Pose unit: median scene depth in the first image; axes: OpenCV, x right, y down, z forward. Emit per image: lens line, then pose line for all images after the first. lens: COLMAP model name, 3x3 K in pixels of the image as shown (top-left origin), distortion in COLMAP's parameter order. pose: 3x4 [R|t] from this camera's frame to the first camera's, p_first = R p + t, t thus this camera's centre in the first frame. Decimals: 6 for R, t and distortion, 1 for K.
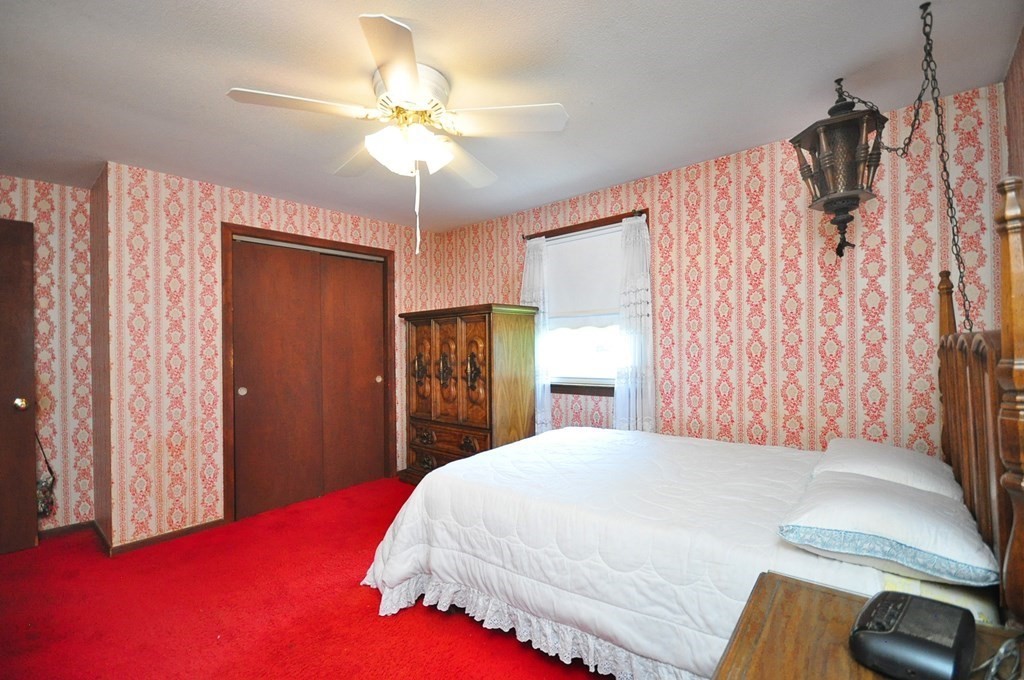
lens RADIAL K [[447.3, 0, 515.7], [0, 447.3, 336.1], [0, 0, 1]] dist [0.004542, -0.008118]
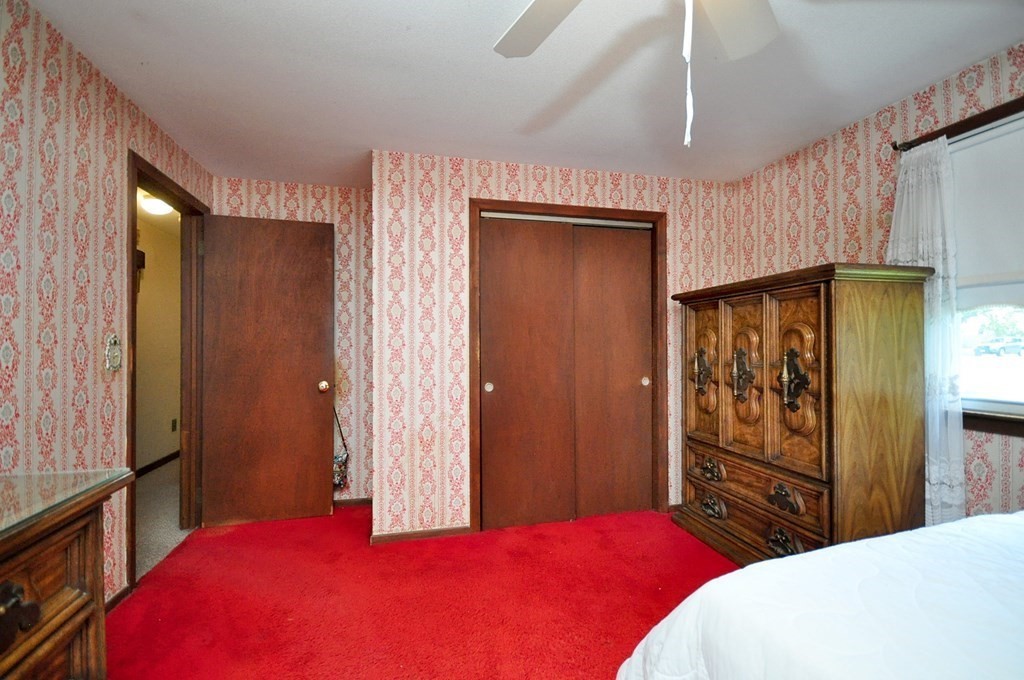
lens RADIAL K [[447.3, 0, 516.1], [0, 447.3, 337.6], [0, 0, 1]] dist [0.004542, -0.008118]
pose [[0.818392, 0.006419, -0.574624, -0.055311], [-0.000817, 0.999950, 0.010006, 0.016125], [0.574660, -0.007719, 0.818356, 0.294367]]
